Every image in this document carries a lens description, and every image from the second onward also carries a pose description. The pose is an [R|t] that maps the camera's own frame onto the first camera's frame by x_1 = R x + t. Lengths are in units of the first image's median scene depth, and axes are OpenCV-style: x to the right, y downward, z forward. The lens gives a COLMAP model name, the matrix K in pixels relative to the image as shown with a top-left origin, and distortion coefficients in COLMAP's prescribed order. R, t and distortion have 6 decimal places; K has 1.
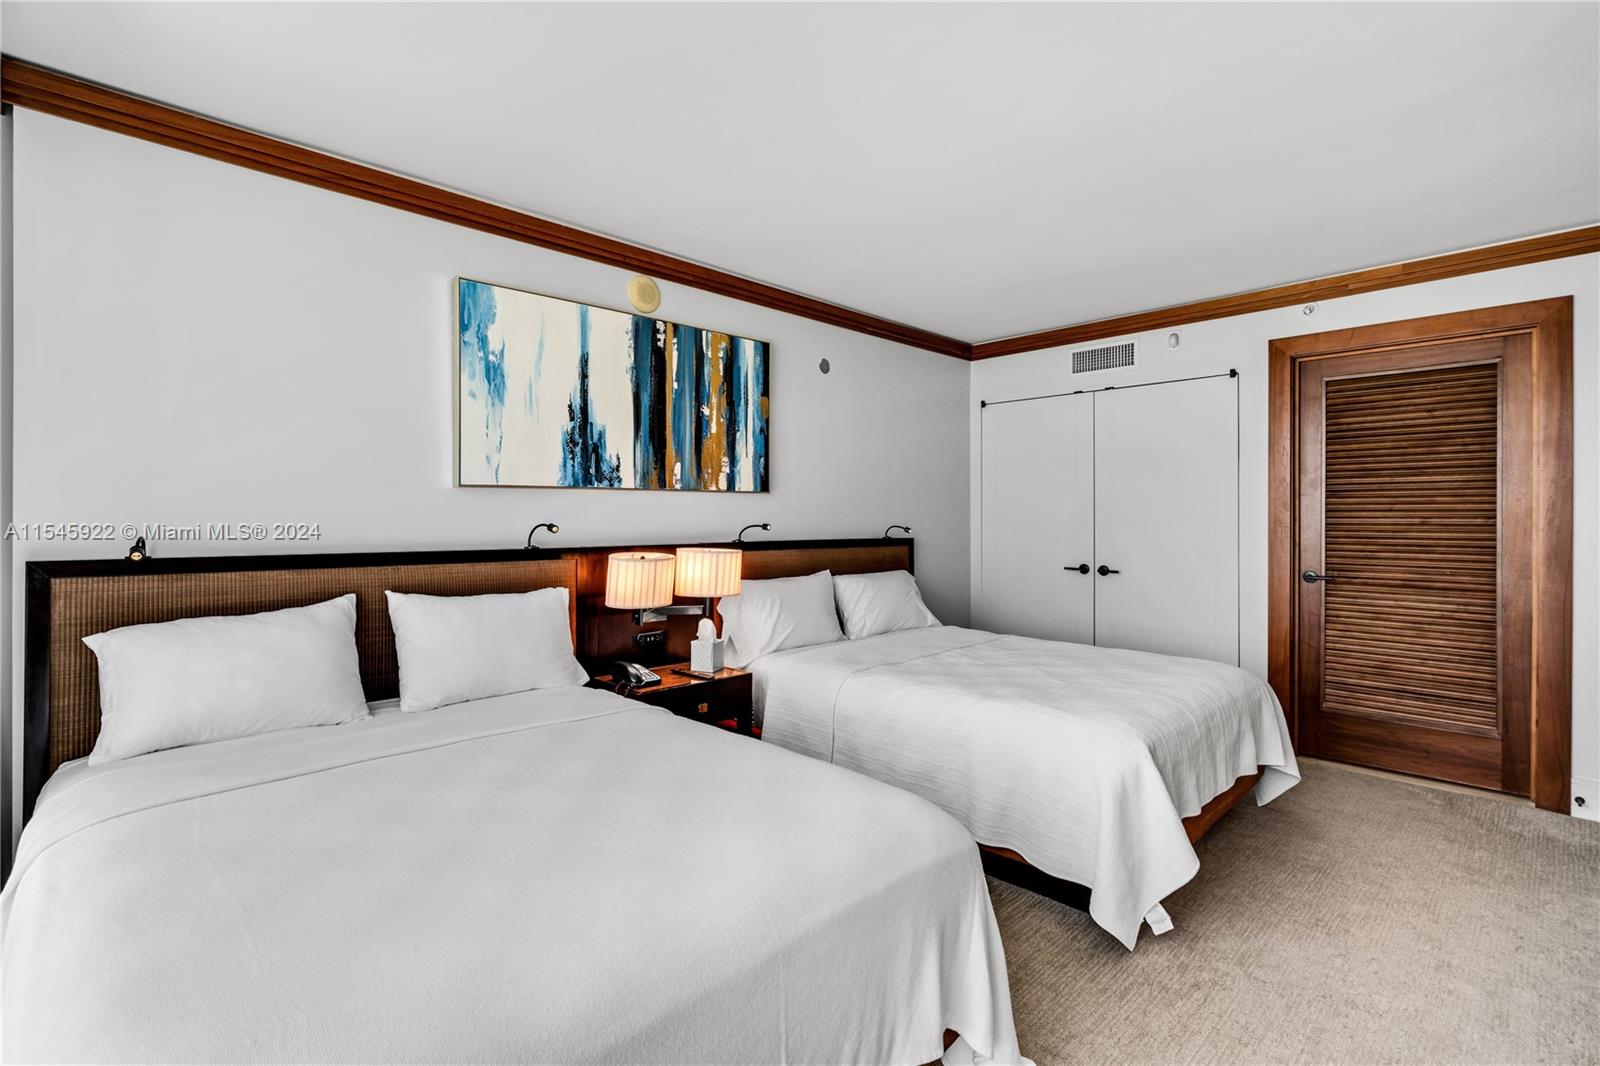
lens RADIAL K [[739.0, 0, 797.3], [0, 739.0, 526.1], [0, 0, 1]] dist [0.001495, 0.000190]
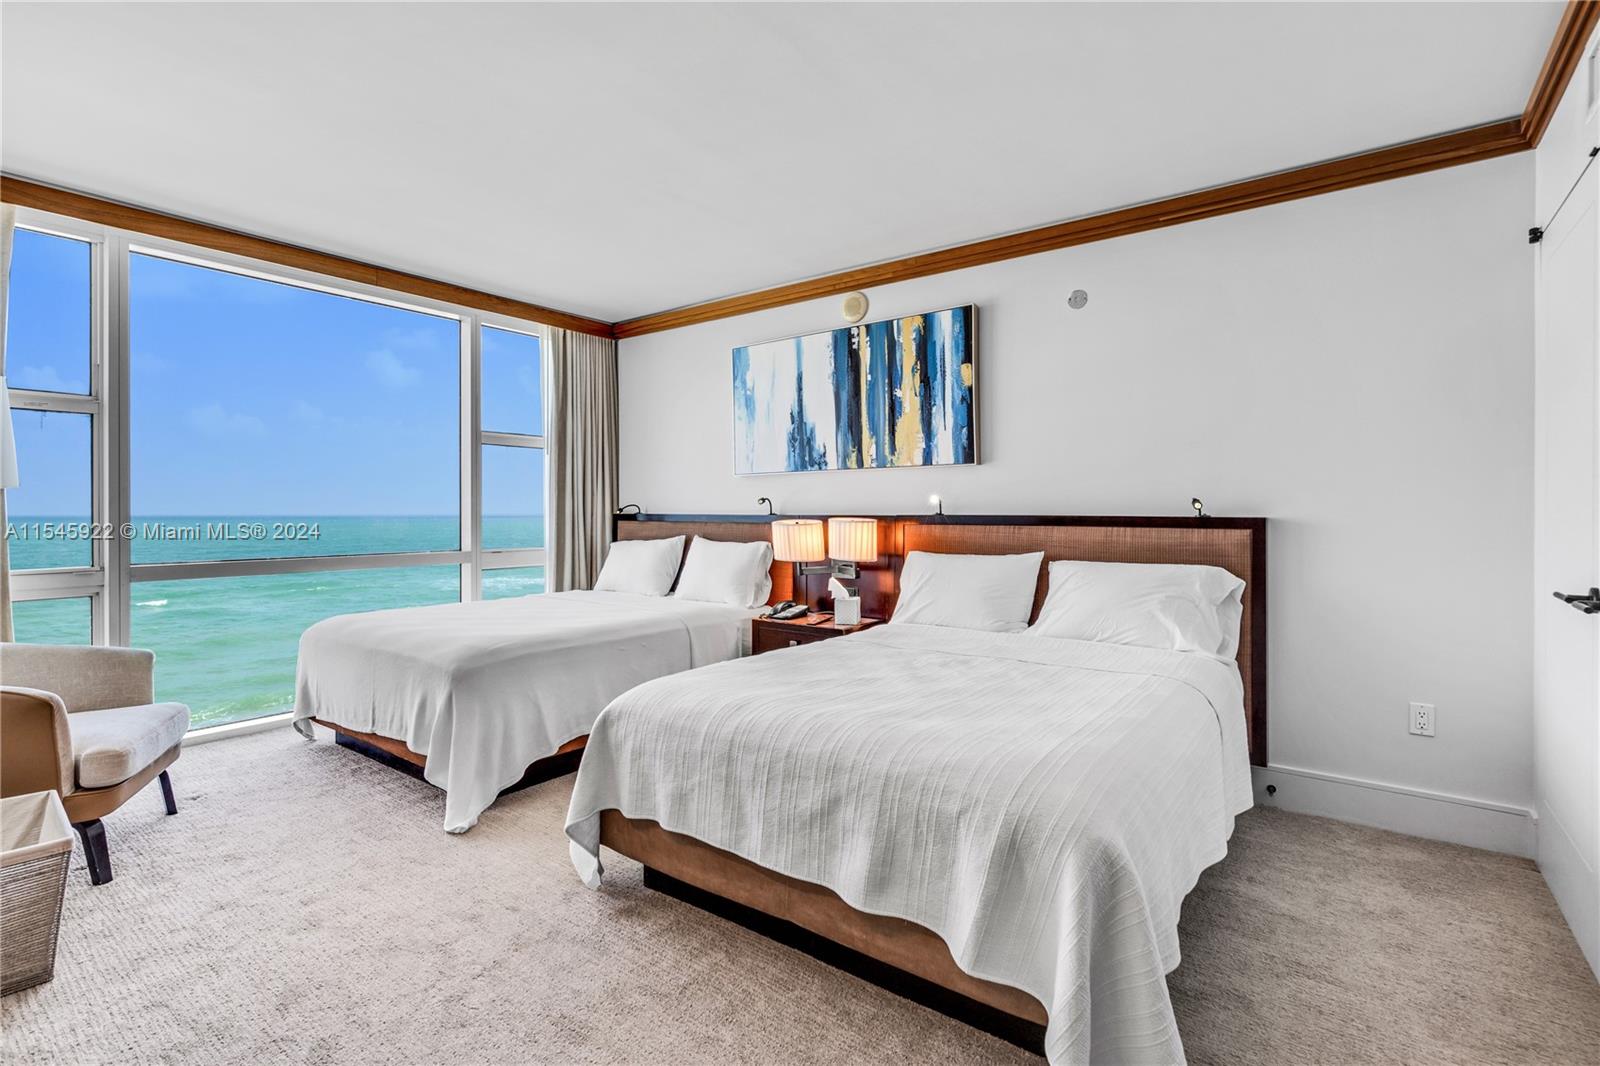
lens RADIAL K [[774.9, 0, 795.2], [0, 774.9, 518.1], [0, 0, 1]] dist [0.004443, 0.000293]
pose [[0.146486, 0.016190, -0.989080, 1.011982], [-0.003681, 0.999868, 0.015821, 0.010343], [0.989206, 0.001323, 0.146526, 0.703571]]
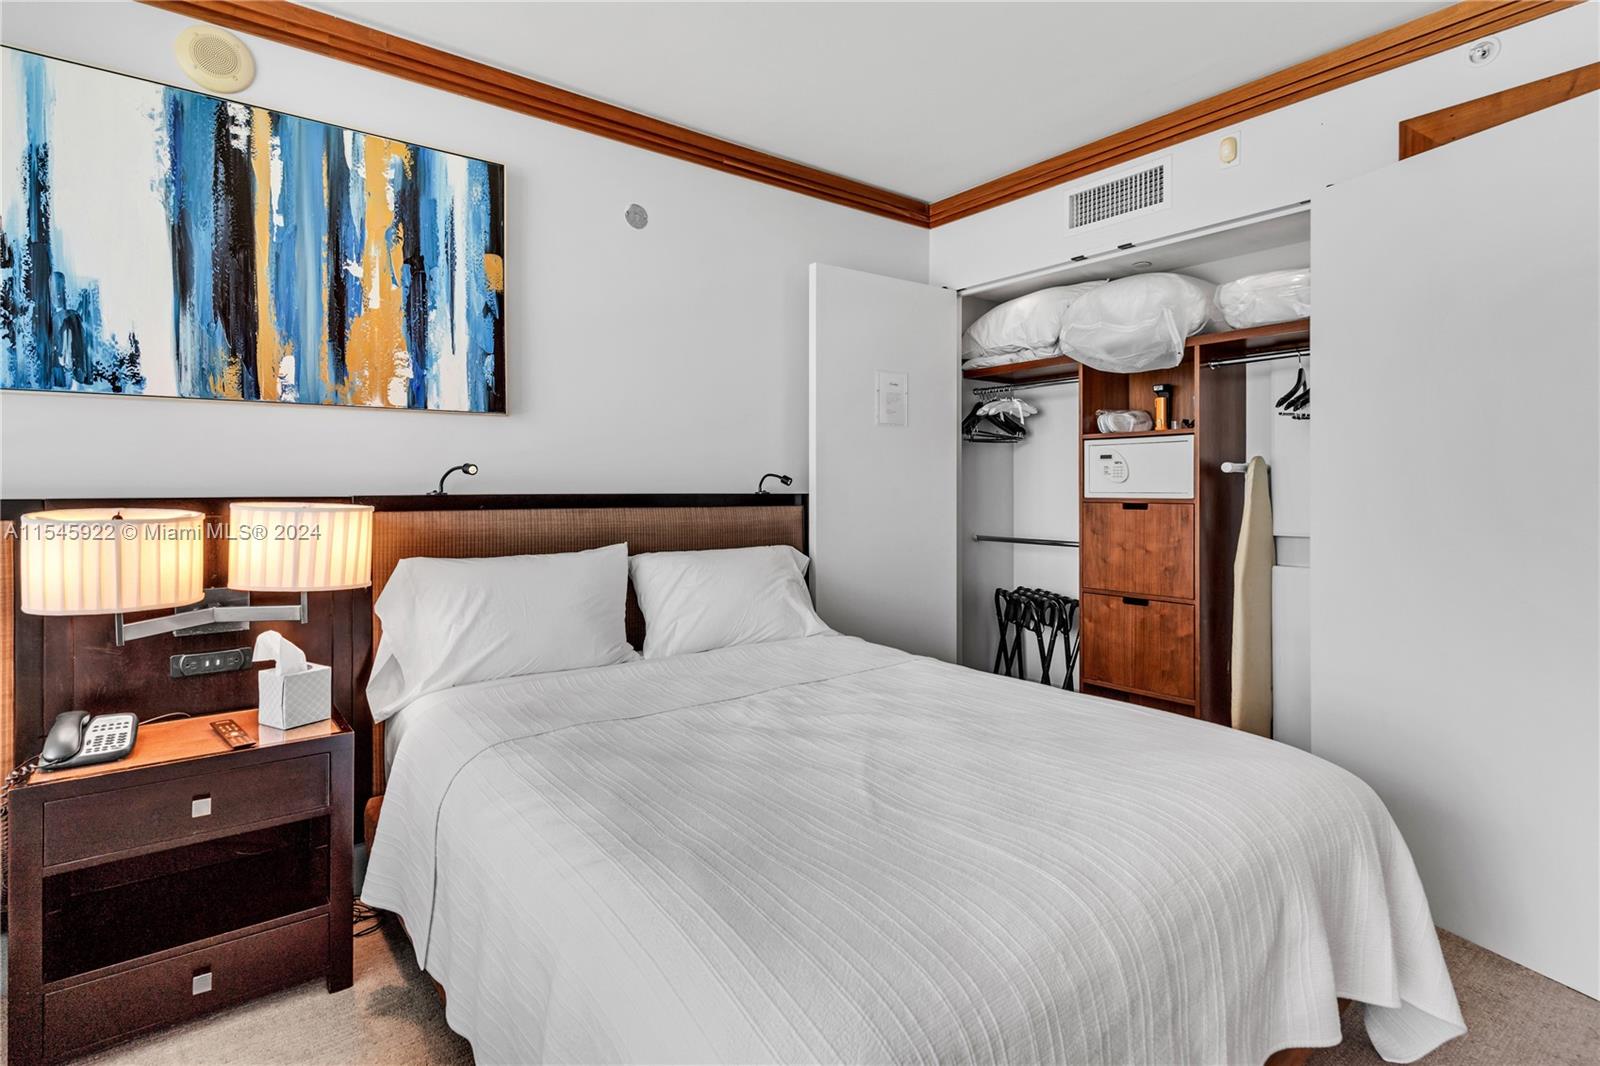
lens RADIAL K [[797.7, 0, 802.2], [0, 797.7, 497.2], [0, 0, 1]] dist [0.005359, 0.000193]
pose [[0.993978, 0.001207, -0.109570, 0.305891], [-0.000823, 0.999993, 0.003544, 0.022149], [0.109573, -0.003433, 0.993973, 0.422627]]
